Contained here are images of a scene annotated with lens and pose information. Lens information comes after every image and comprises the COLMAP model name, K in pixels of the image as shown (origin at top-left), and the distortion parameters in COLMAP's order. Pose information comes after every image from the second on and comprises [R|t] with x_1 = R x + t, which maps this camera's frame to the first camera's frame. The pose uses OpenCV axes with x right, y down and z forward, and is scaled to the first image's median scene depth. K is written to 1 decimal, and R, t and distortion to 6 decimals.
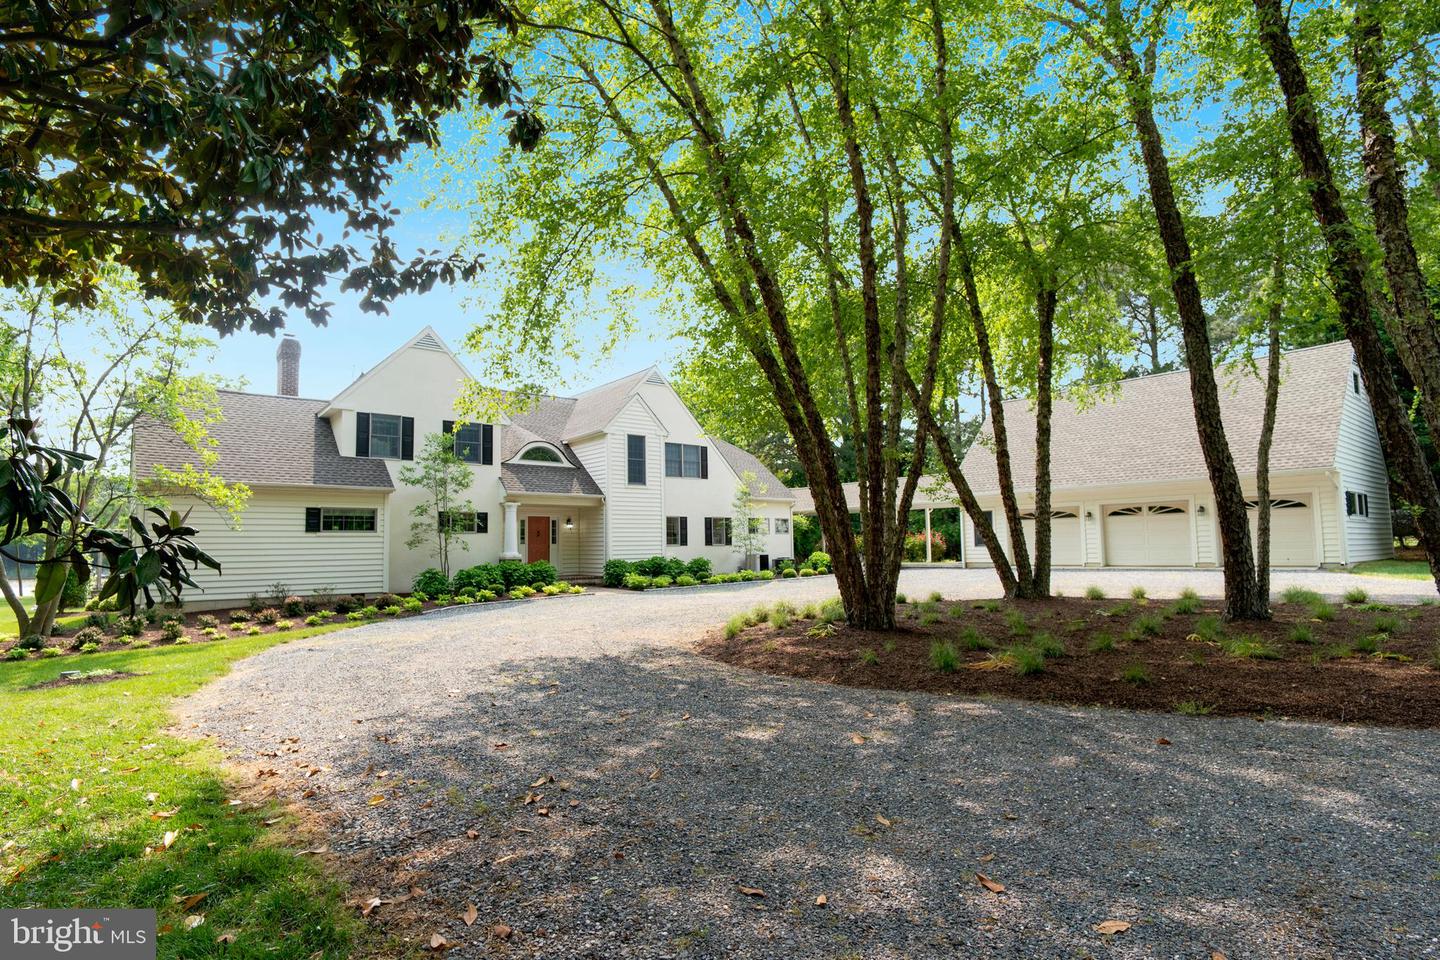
lens RADIAL K [[632.4, 0, 720.0], [0, 632.4, 480.0], [0, 0, 1]] dist [0.000159, 0.000033]
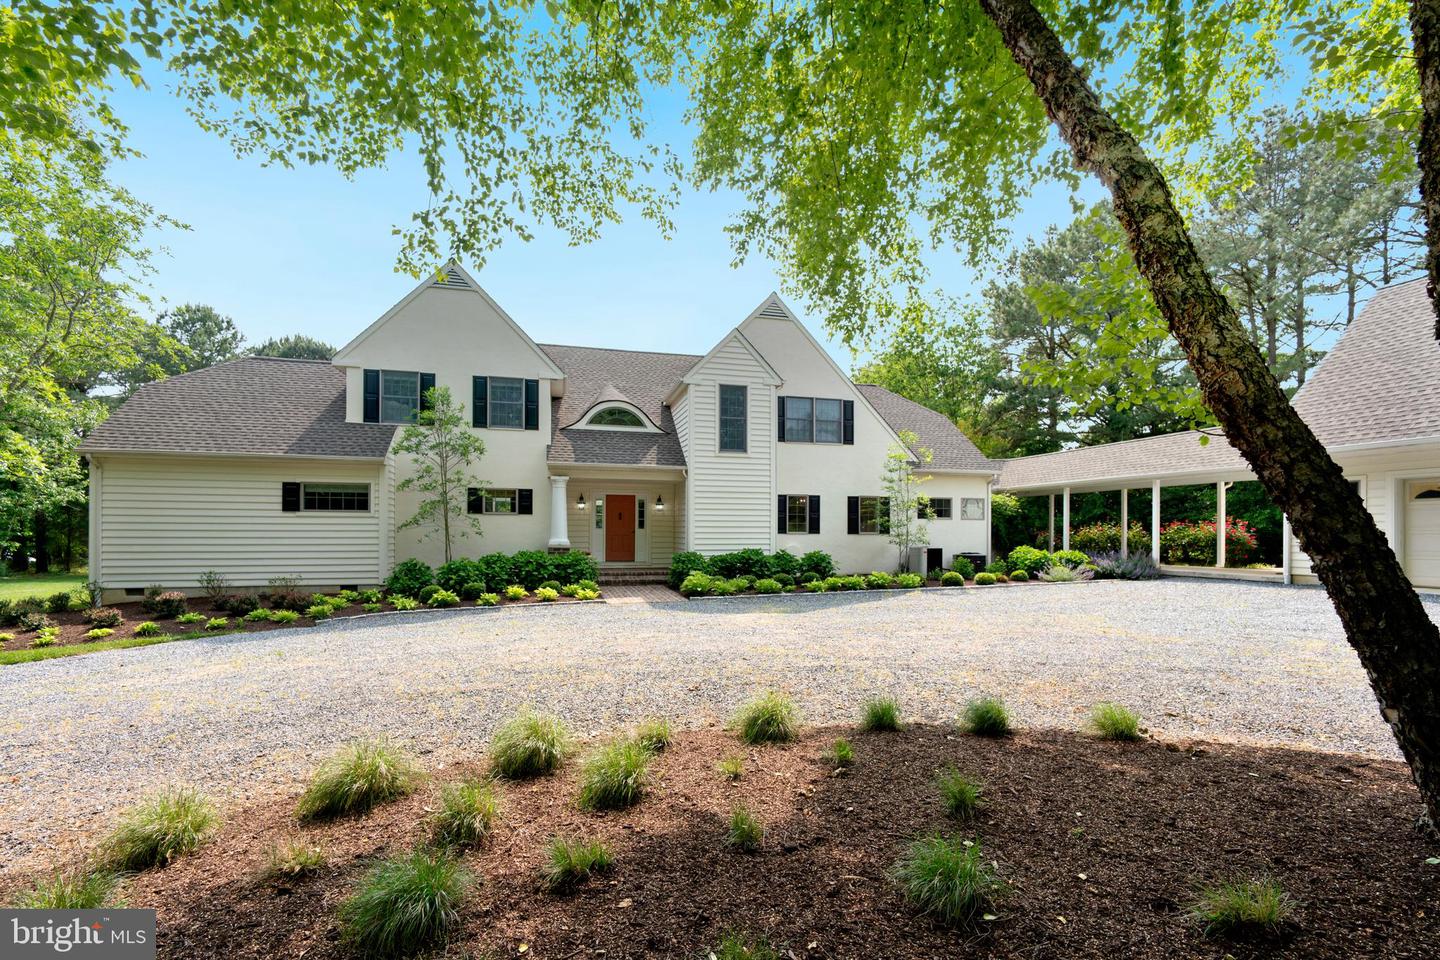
lens RADIAL K [[614.9, 0, 718.7], [0, 614.9, 517.0], [0, 0, 1]] dist [-0.000812, 0.000030]
pose [[0.922575, 0.011856, -0.385635, 0.139218], [0.021594, 0.996374, 0.082293, 0.024579], [0.385212, -0.084249, 0.918974, 0.329040]]
